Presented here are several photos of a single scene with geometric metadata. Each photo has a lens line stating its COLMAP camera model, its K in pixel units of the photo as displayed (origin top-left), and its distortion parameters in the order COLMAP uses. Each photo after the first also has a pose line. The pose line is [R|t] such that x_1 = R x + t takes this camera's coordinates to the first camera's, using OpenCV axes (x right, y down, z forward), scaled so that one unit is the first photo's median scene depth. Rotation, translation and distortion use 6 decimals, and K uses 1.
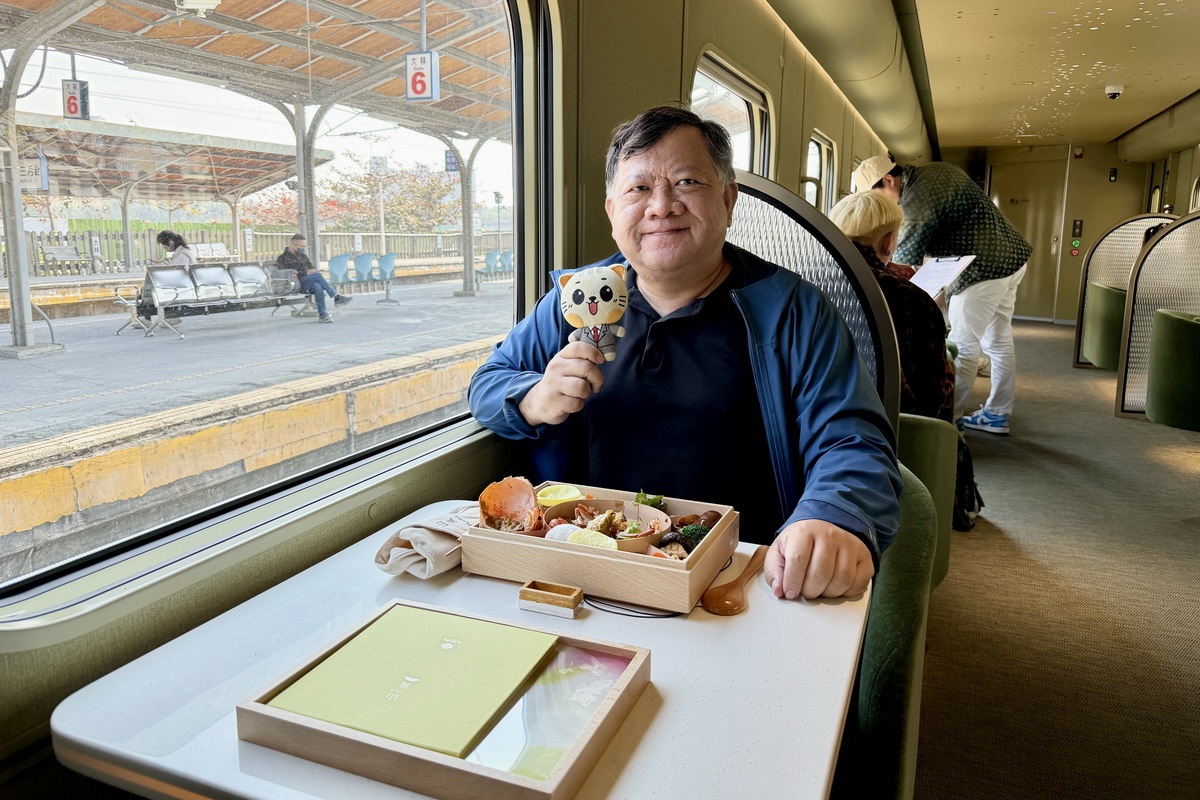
lens RADIAL K [[854.4, 0, 600.2], [0, 854.4, 395.8], [0, 0, 1]] dist [-0.002876, -0.001006]
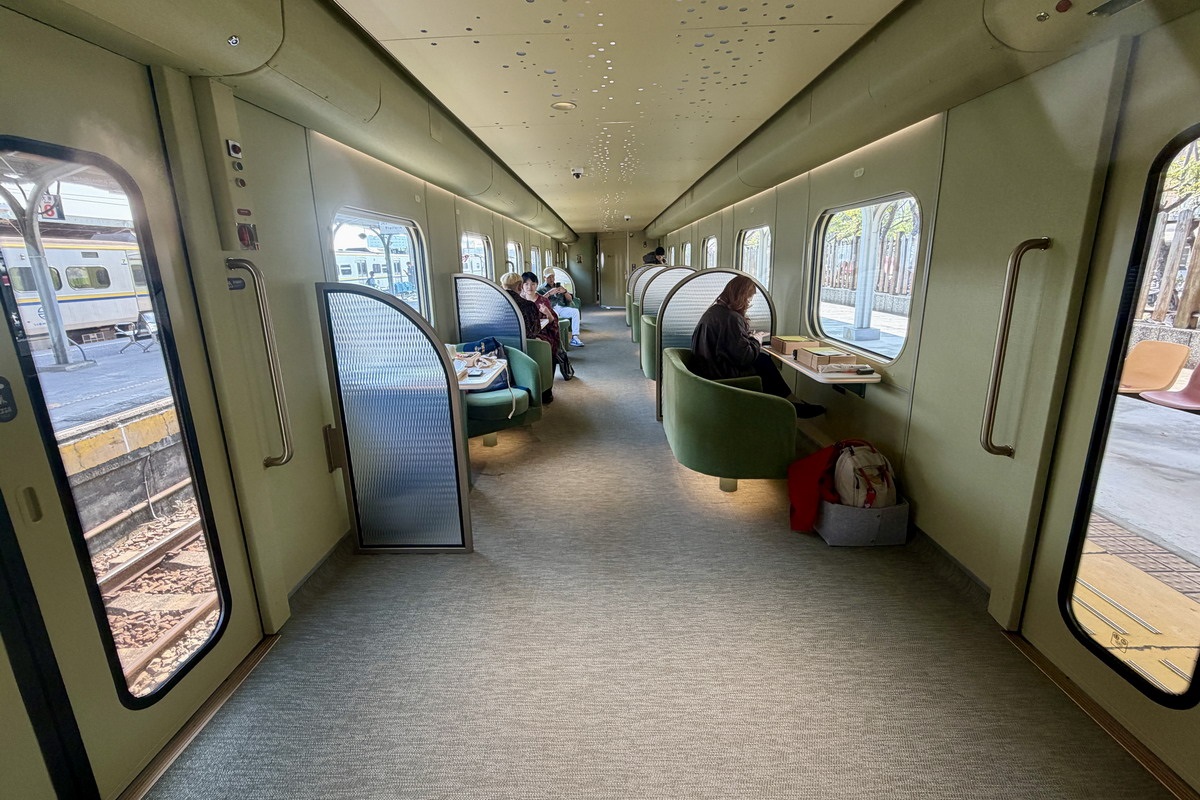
lens RADIAL K [[482.7, 0, 581.0], [0, 482.7, 366.5], [0, 0, 1]] dist [-0.000550, -0.000048]
pose [[0.947142, -0.104672, 0.303258, -0.016201], [0.099989, 0.994506, 0.030974, 0.022762], [-0.304834, 0.000986, 0.952405, -0.244013]]
